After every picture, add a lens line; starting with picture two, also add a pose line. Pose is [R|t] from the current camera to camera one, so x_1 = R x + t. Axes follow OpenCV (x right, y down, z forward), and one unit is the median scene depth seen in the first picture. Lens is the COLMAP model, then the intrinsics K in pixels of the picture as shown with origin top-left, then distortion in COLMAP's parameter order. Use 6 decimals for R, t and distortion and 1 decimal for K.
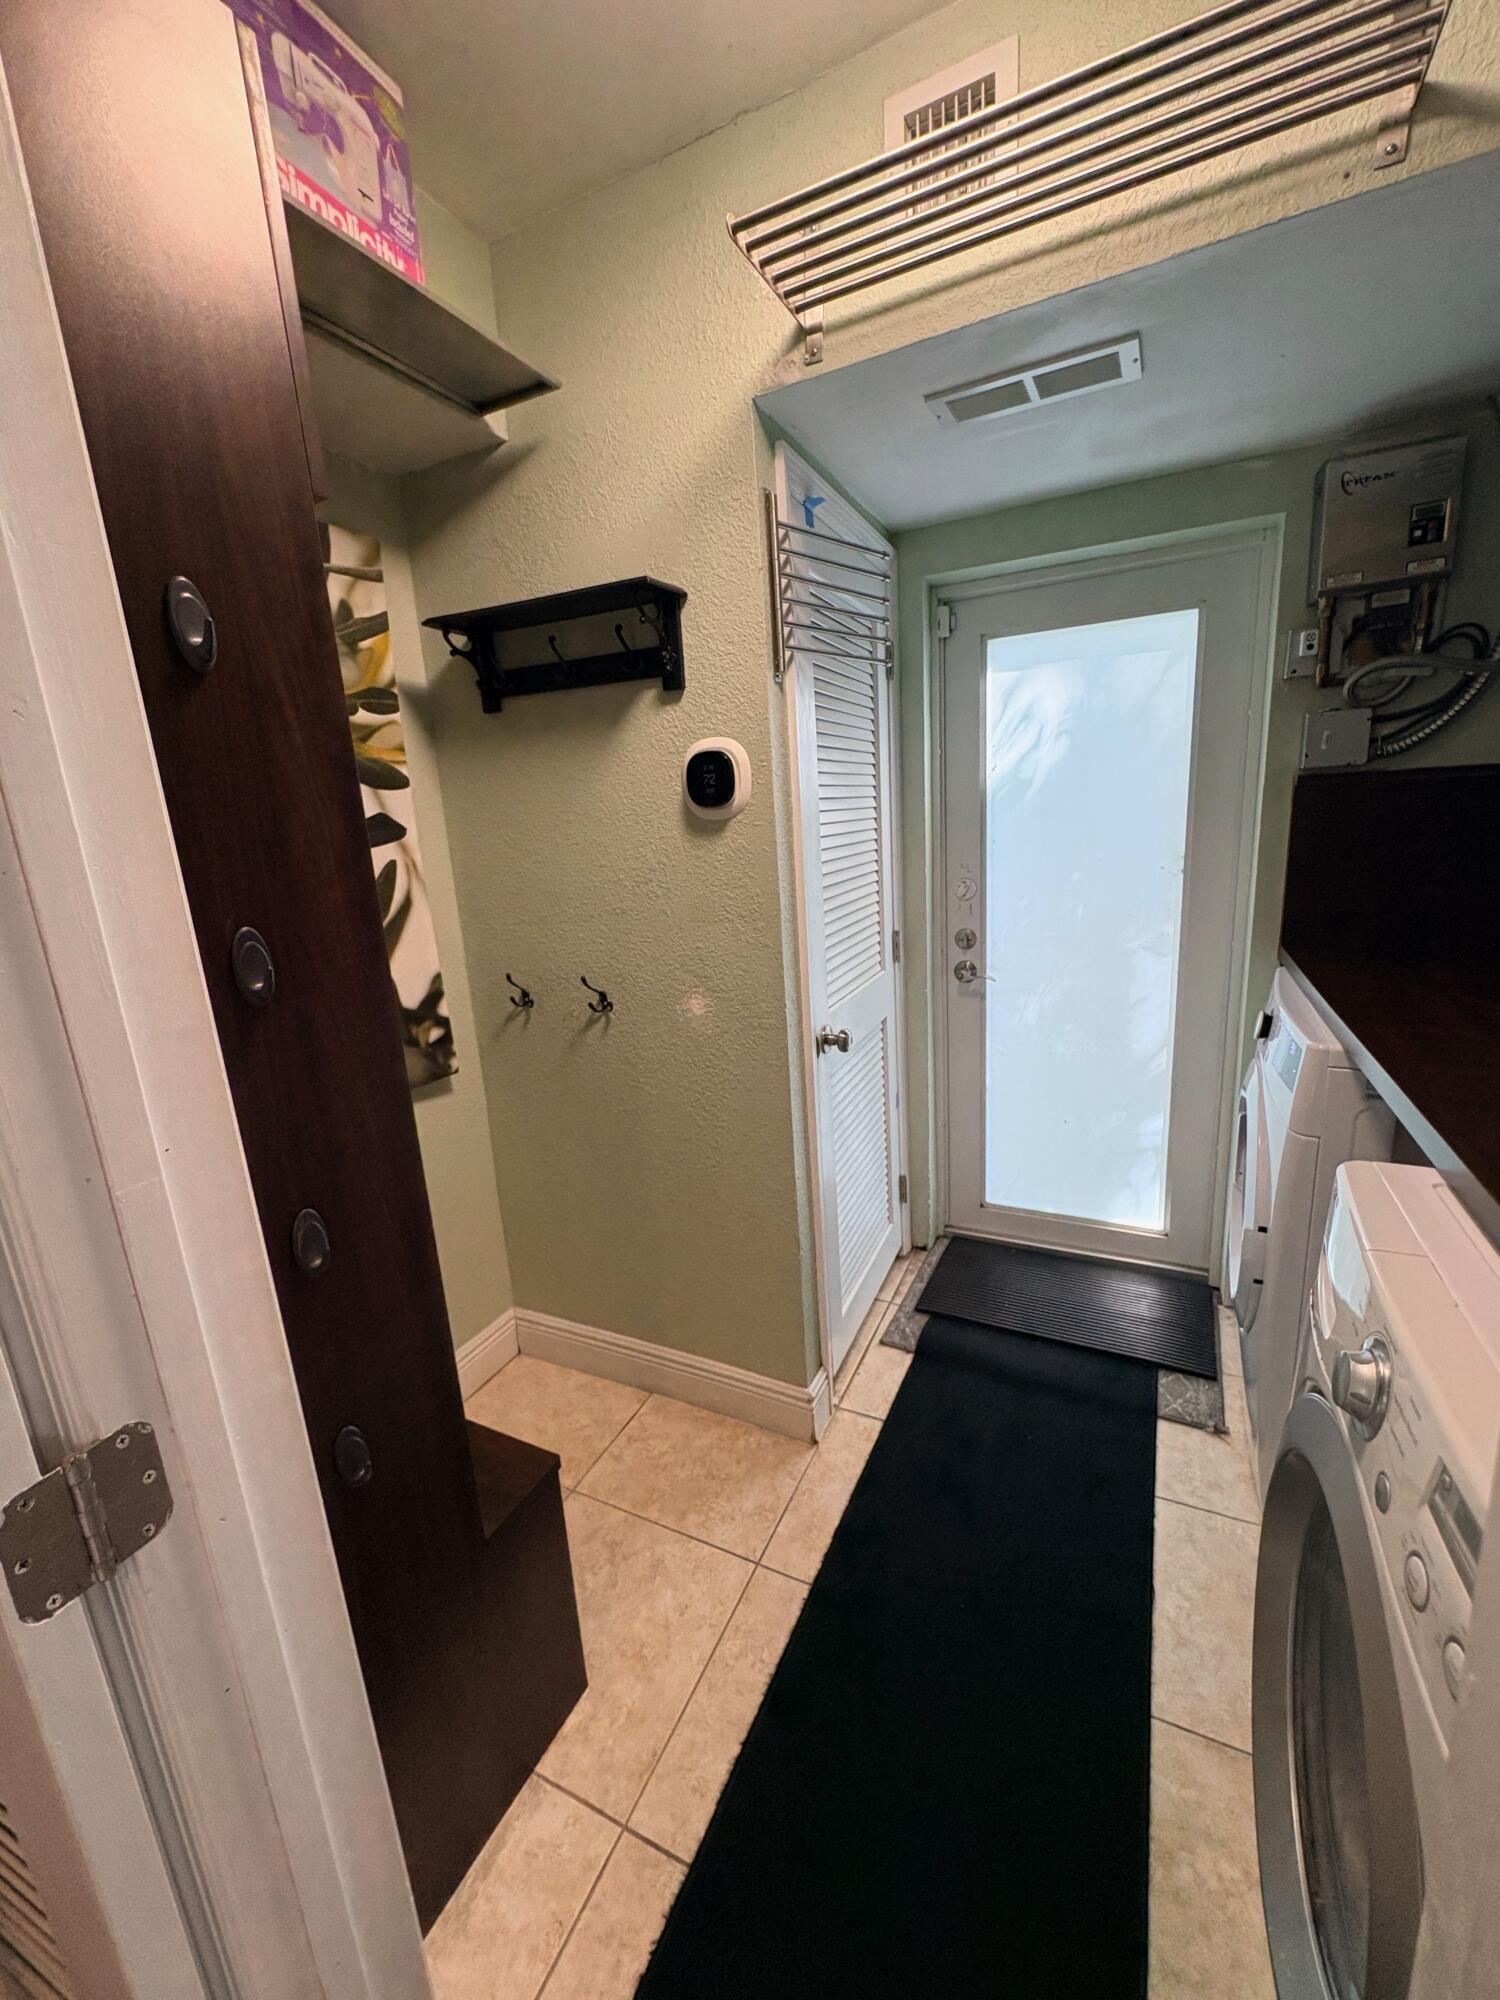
lens RADIAL K [[794.9, 0, 752.3], [0, 794.9, 997.4], [0, 0, 1]] dist [-0.002195, 0.000221]
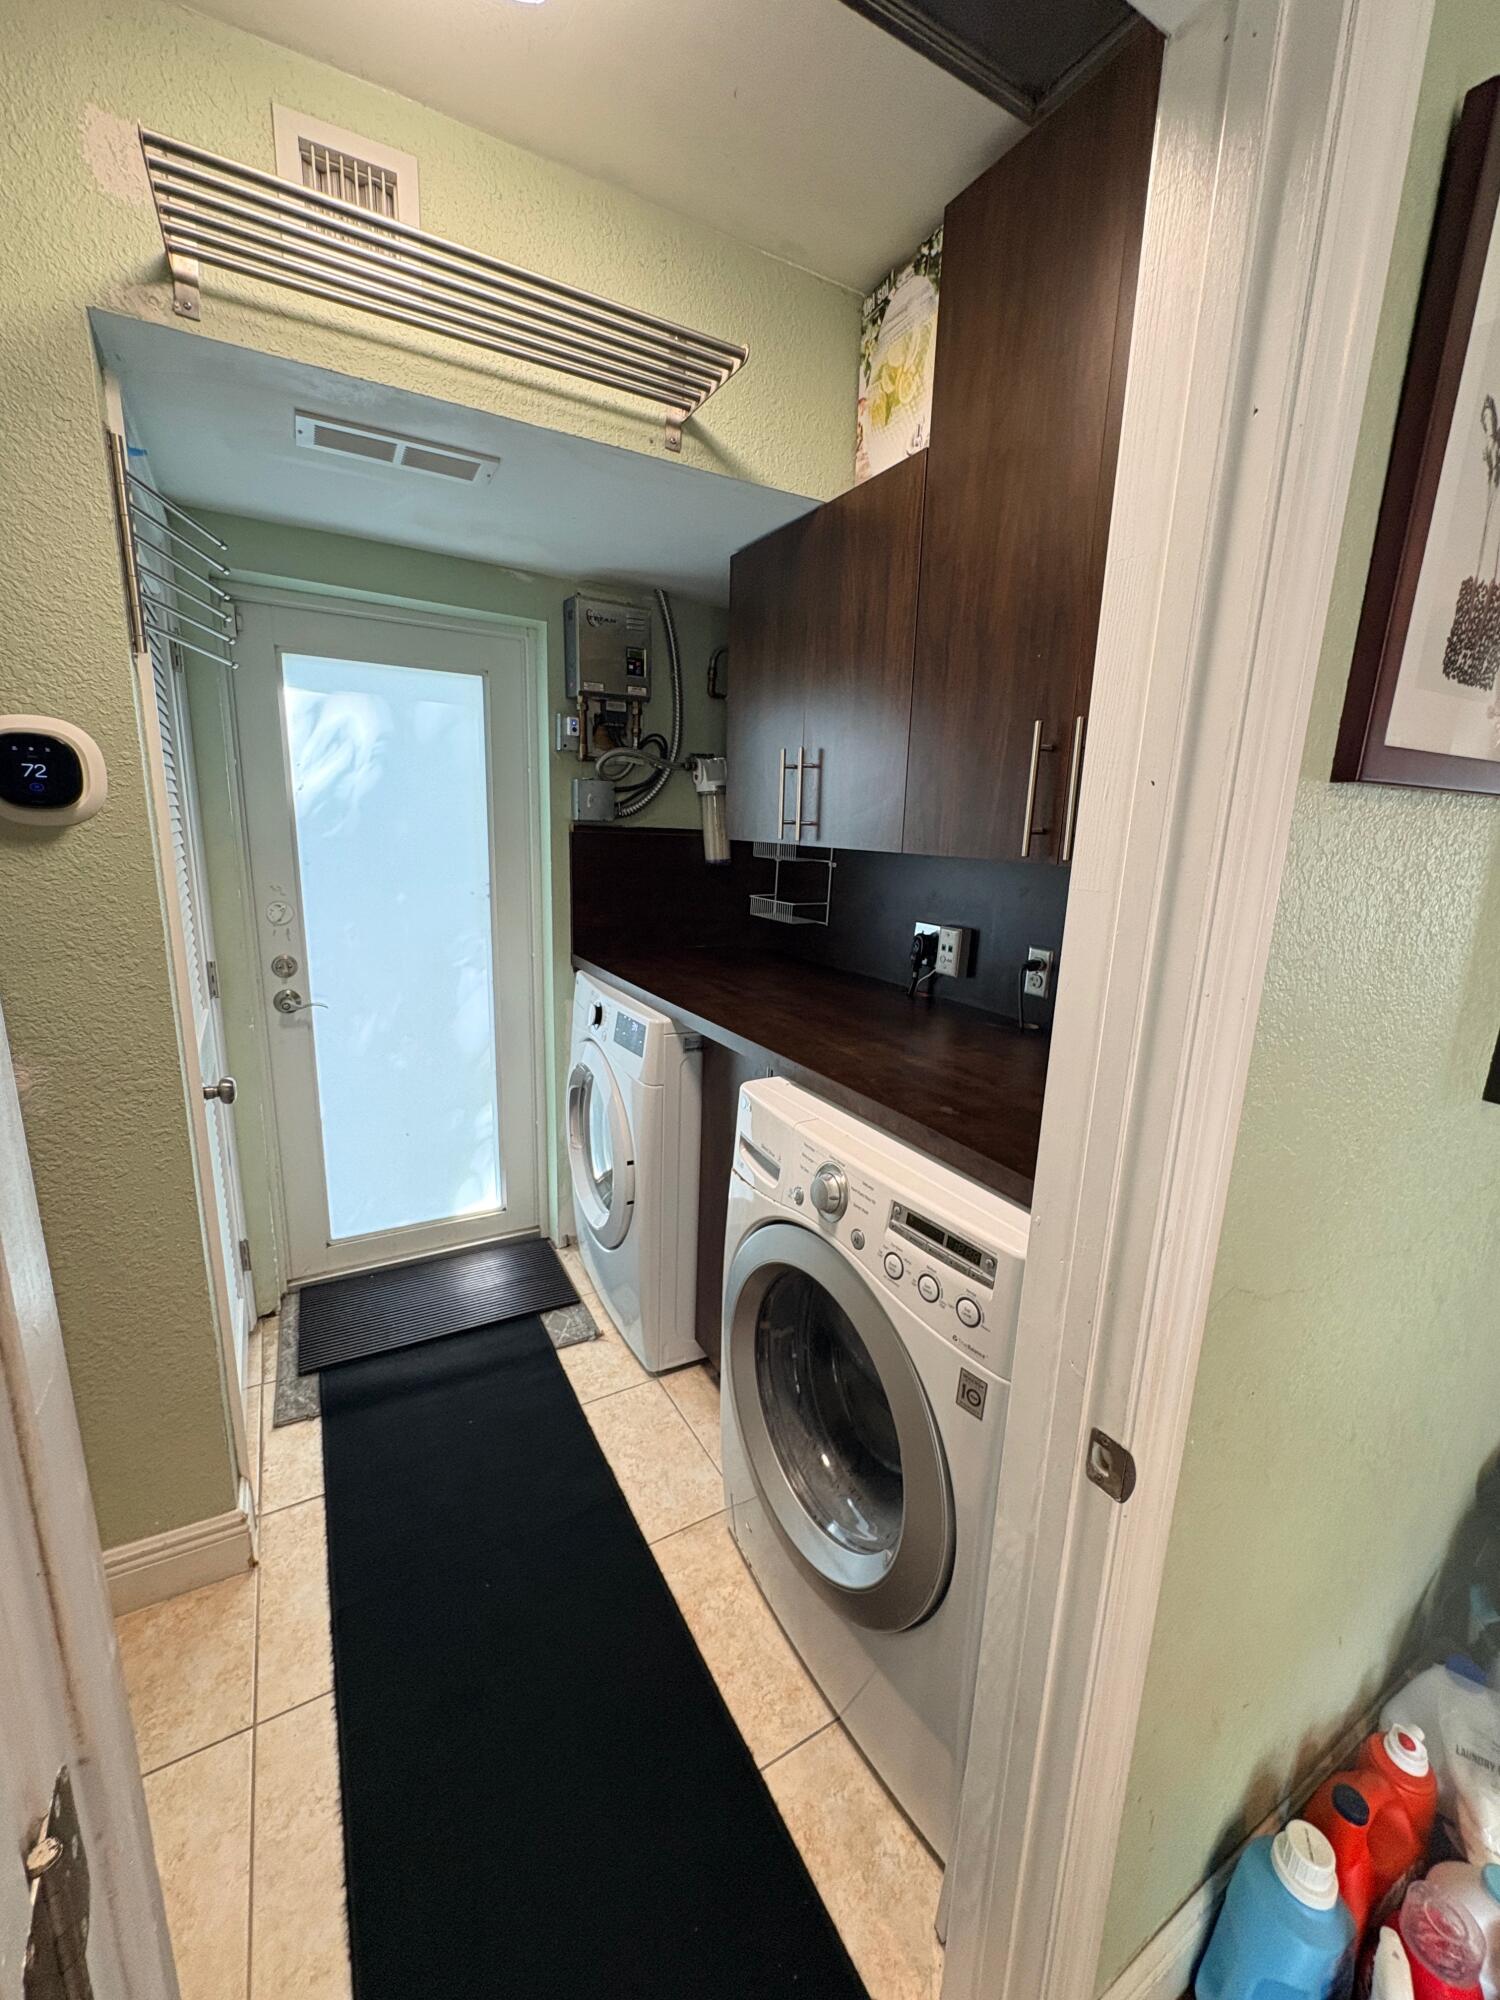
lens RADIAL K [[794.9, 0, 752.3], [0, 794.9, 997.4], [0, 0, 1]] dist [-0.002195, 0.000221]
pose [[0.553772, -0.097855, 0.826898, -0.276055], [0.118044, 0.992267, 0.038372, -0.011870], [-0.824259, 0.076361, 0.561041, 0.040411]]
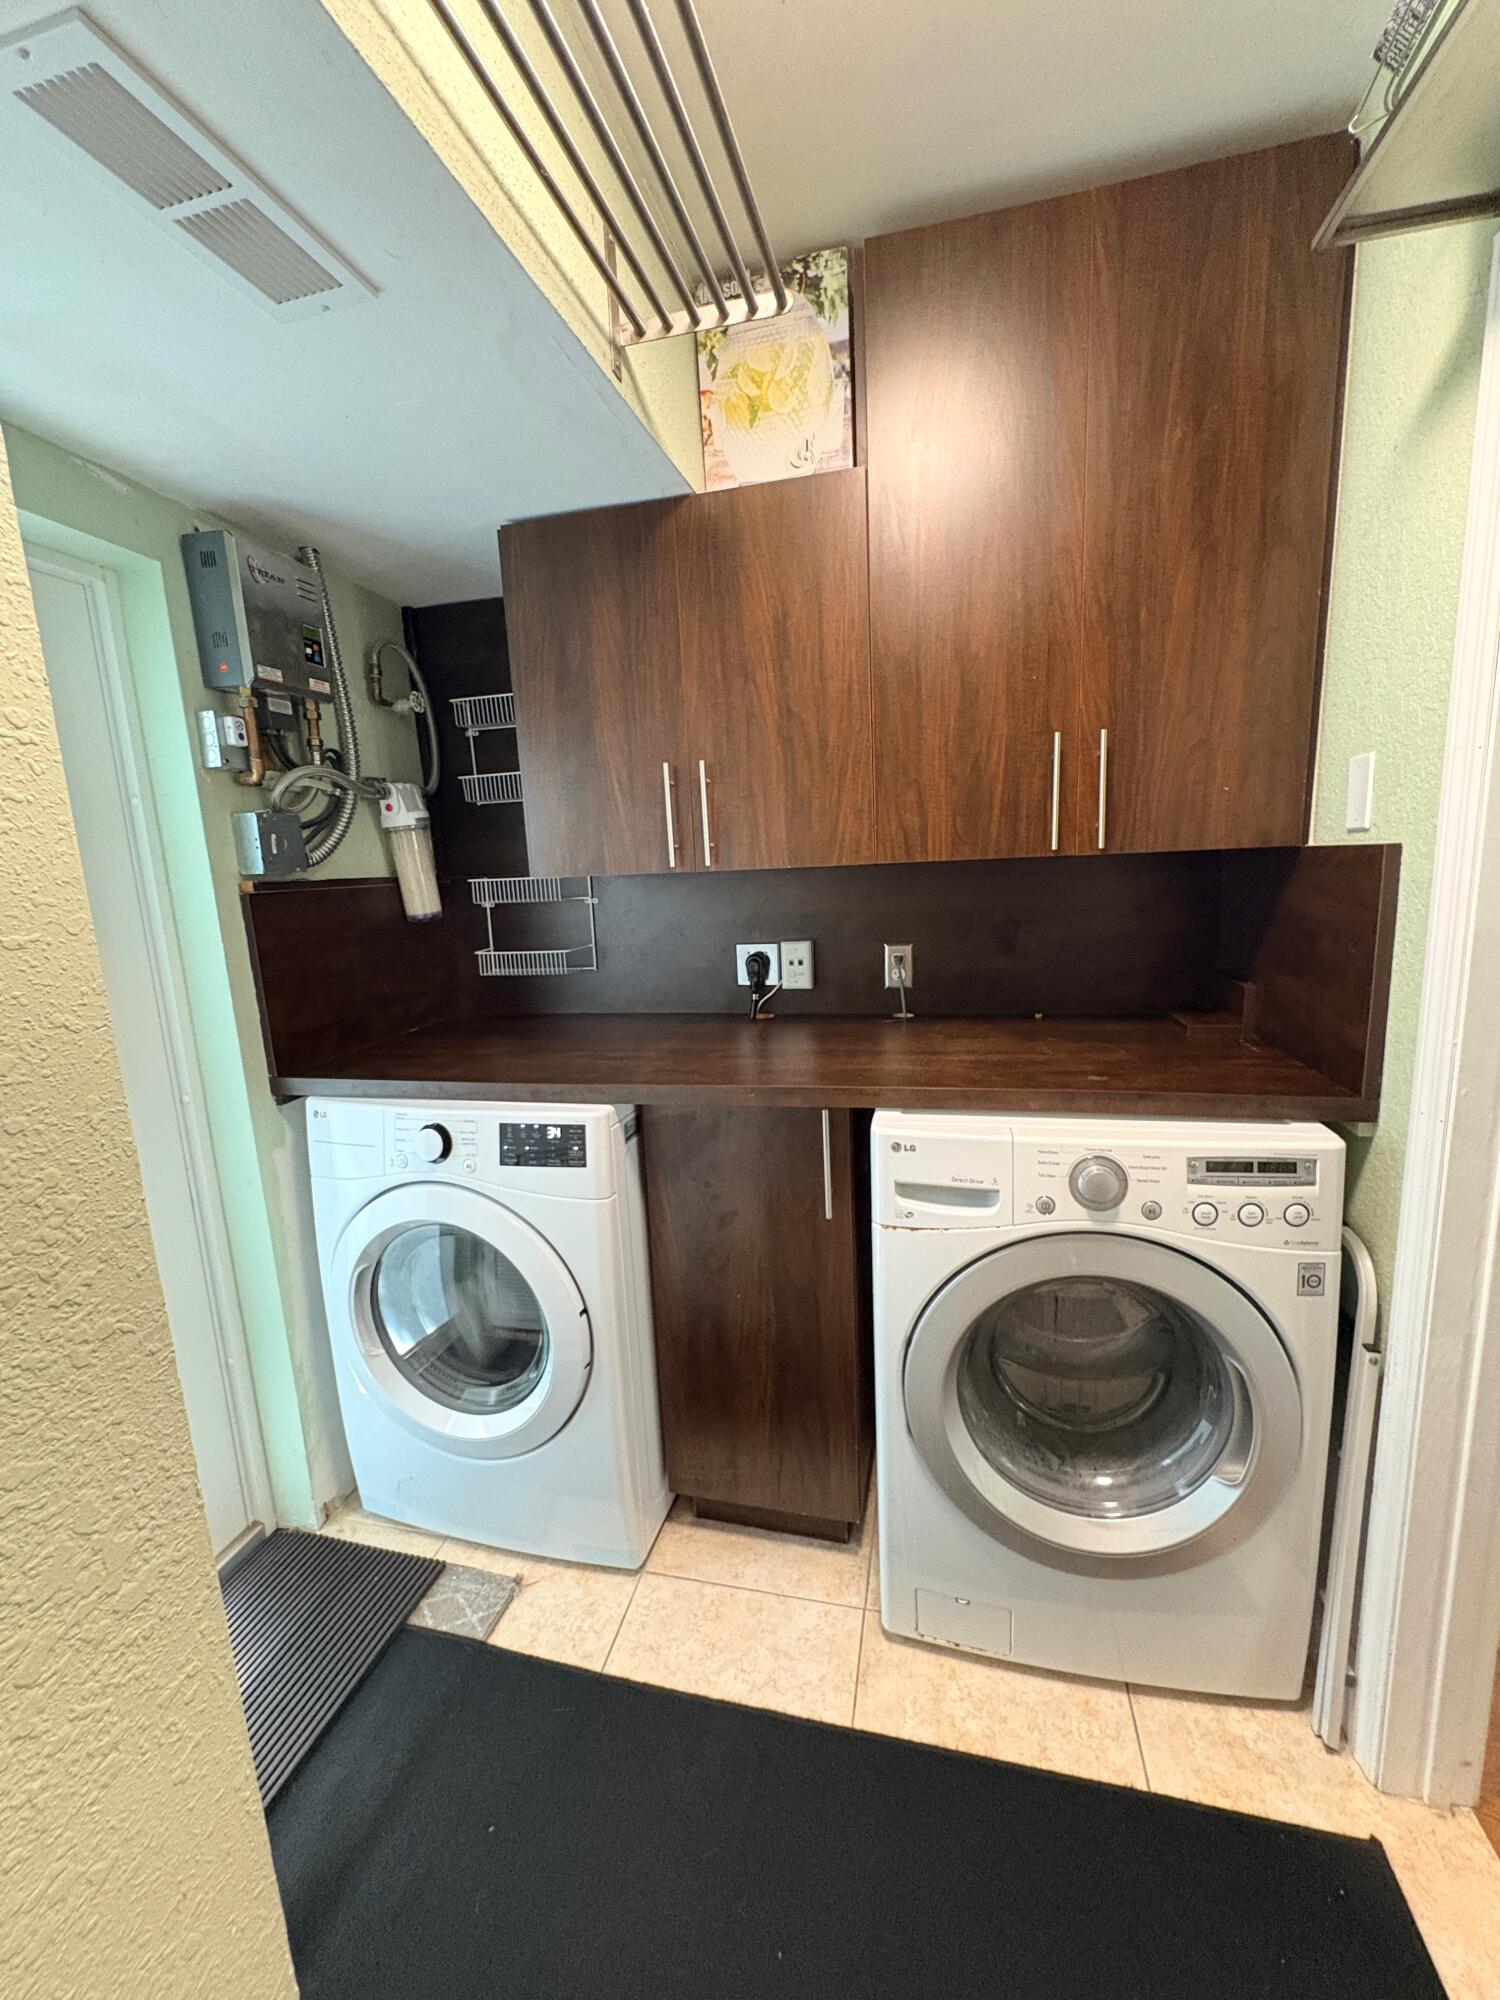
lens RADIAL K [[794.9, 0, 752.3], [0, 794.9, 997.4], [0, 0, 1]] dist [-0.002195, 0.000221]
pose [[-0.213799, -0.094344, 0.972311, -0.281940], [0.278340, 0.948185, 0.153206, -0.148922], [-0.936385, 0.303388, -0.176462, 0.712858]]
